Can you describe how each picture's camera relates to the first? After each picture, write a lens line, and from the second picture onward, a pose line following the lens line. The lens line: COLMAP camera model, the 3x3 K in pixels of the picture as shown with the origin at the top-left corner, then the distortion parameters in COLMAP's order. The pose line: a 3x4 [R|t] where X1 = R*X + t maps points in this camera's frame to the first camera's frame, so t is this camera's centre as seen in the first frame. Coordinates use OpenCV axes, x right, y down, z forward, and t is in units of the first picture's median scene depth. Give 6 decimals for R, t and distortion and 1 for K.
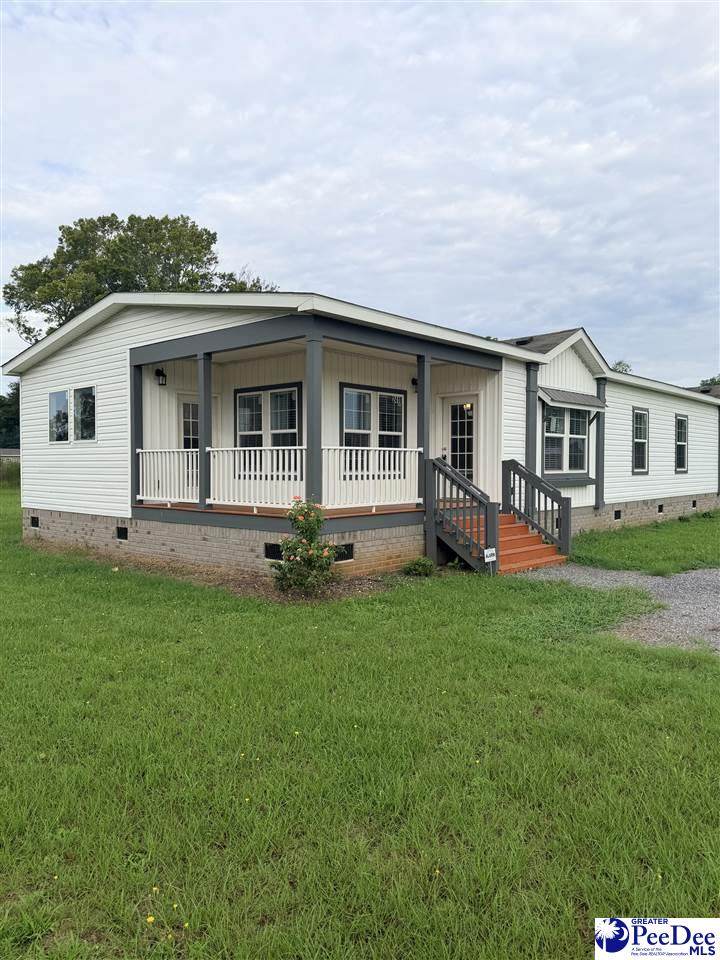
lens RADIAL K [[715.0, 0, 360.0], [0, 715.0, 480.0], [0, 0, 1]] dist [0.053907, -0.053211]
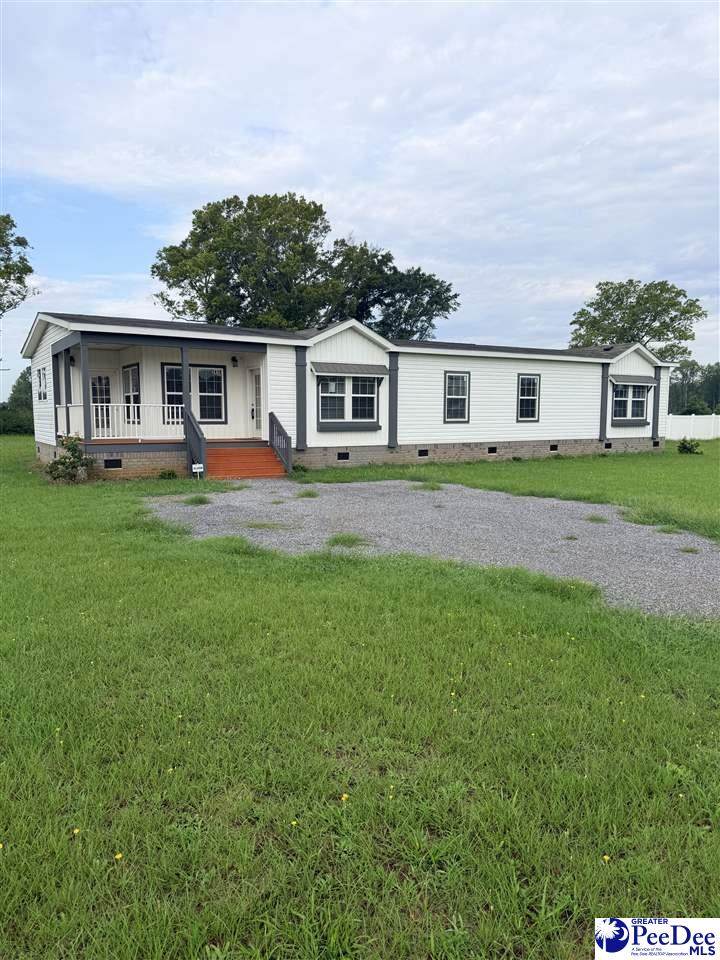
lens RADIAL K [[715.0, 0, 360.0], [0, 715.0, 480.0], [0, 0, 1]] dist [0.053907, -0.053211]
pose [[0.961625, 0.028307, -0.272903, 0.172207], [-0.008592, 0.997282, 0.073171, 0.000649], [0.274232, -0.068018, 0.959255, -0.088569]]
